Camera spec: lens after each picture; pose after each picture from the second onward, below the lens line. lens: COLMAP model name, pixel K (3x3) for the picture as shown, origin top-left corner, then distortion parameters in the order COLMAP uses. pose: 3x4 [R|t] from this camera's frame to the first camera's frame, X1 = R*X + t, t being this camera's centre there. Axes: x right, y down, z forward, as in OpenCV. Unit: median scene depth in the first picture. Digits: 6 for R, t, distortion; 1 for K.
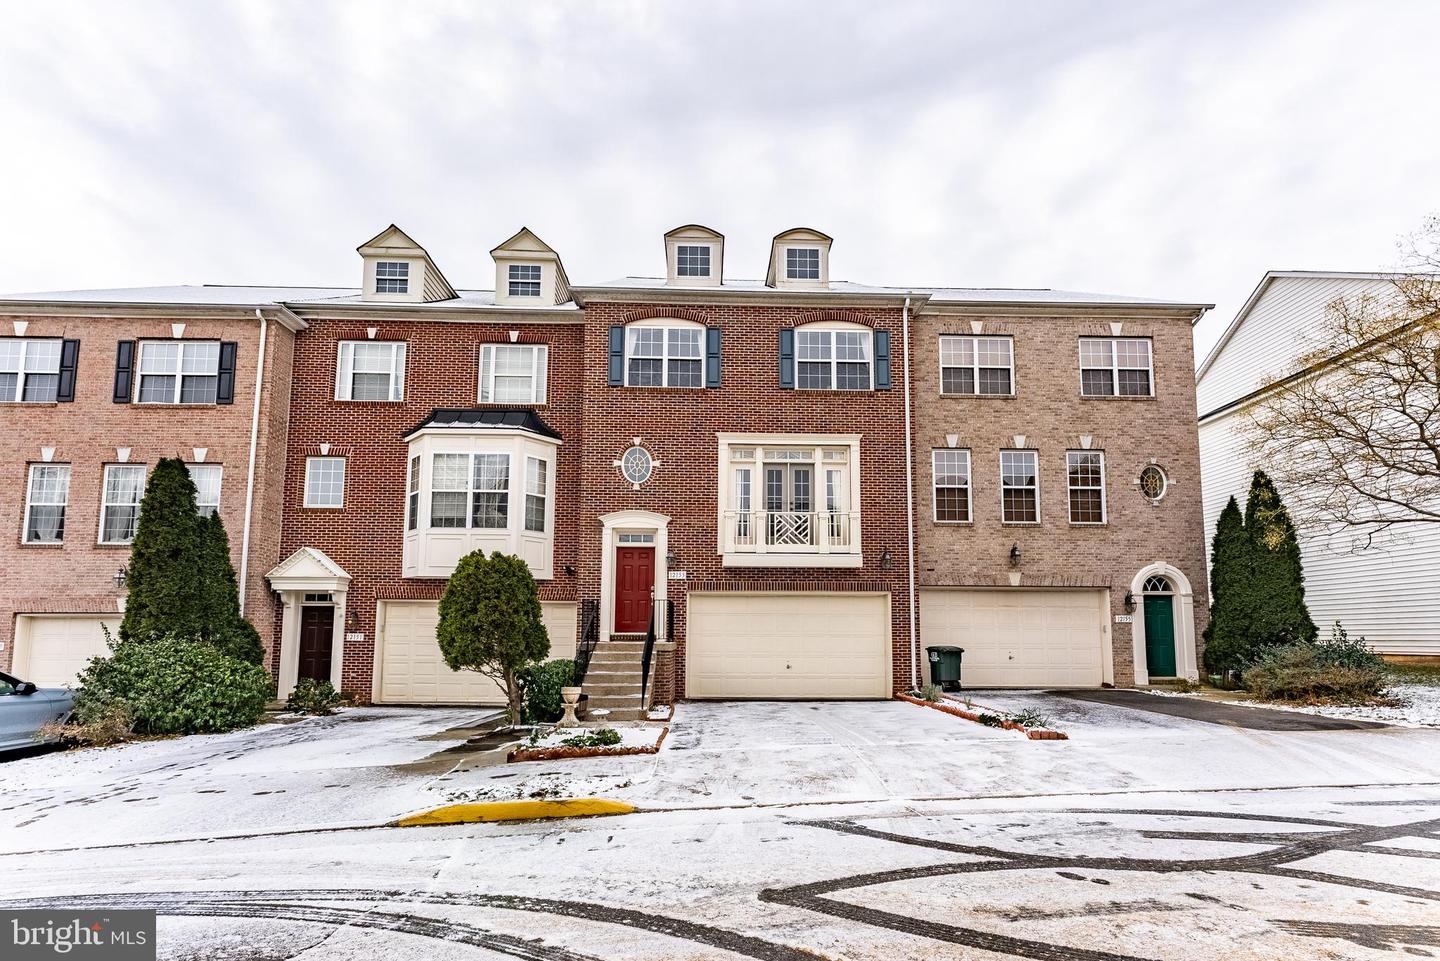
lens RADIAL K [[578.5, 0, 720.0], [0, 578.5, 480.5], [0, 0, 1]] dist [0.000185, 0.000109]
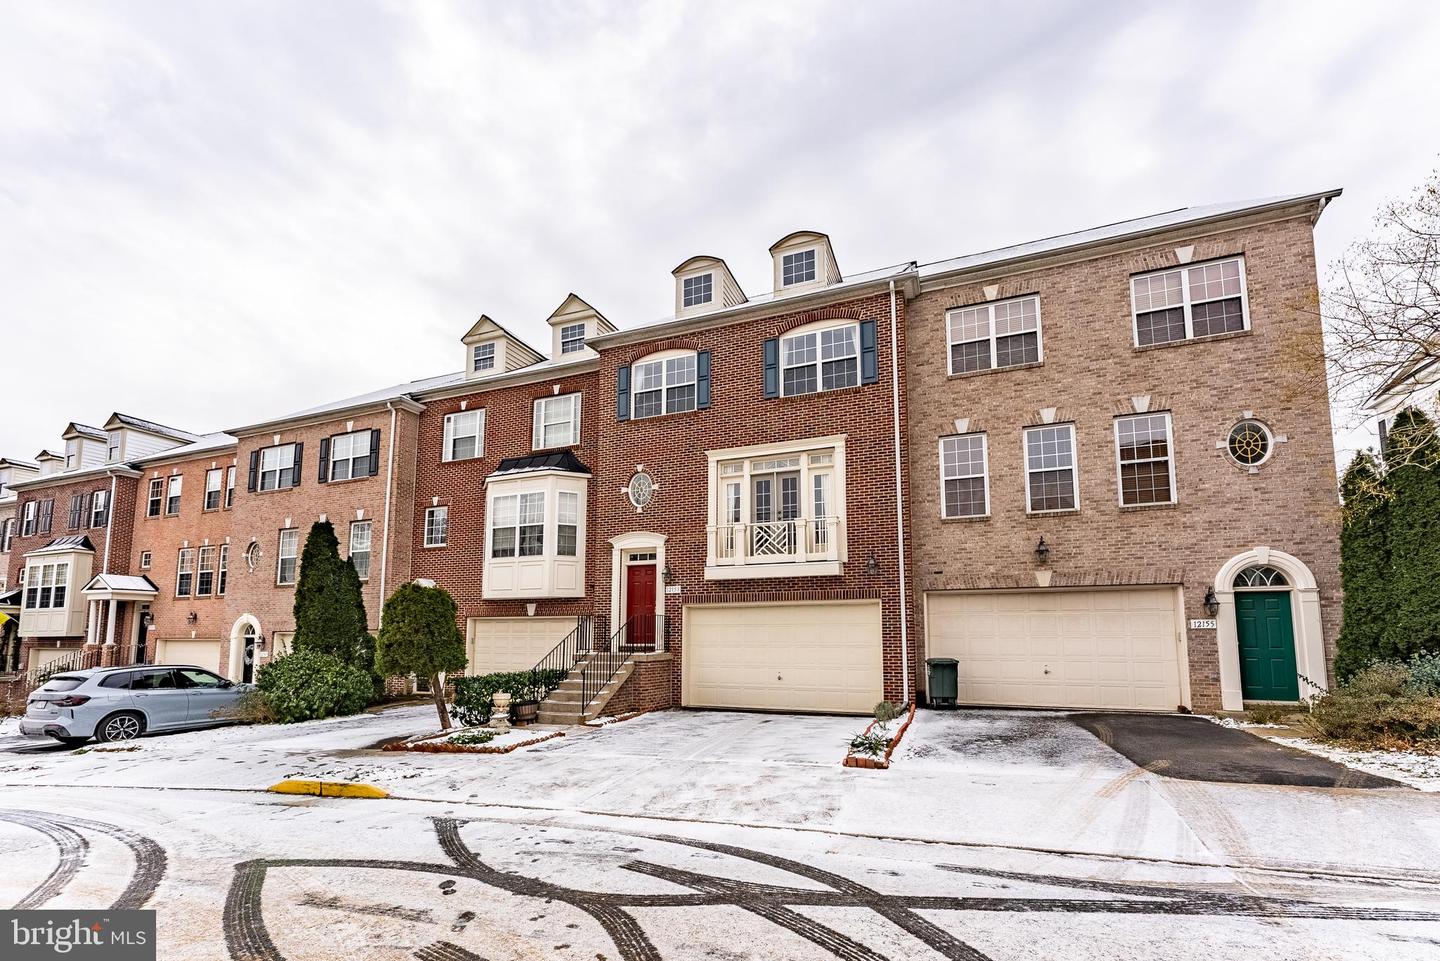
lens RADIAL K [[582.6, 0, 752.4], [0, 582.6, 466.7], [0, 0, 1]] dist [0.000021, -0.000008]
pose [[0.924417, -0.112330, -0.364466, 0.445354], [0.104342, 0.993671, -0.041605, -0.002244], [0.366833, 0.000431, 0.930287, 0.045667]]
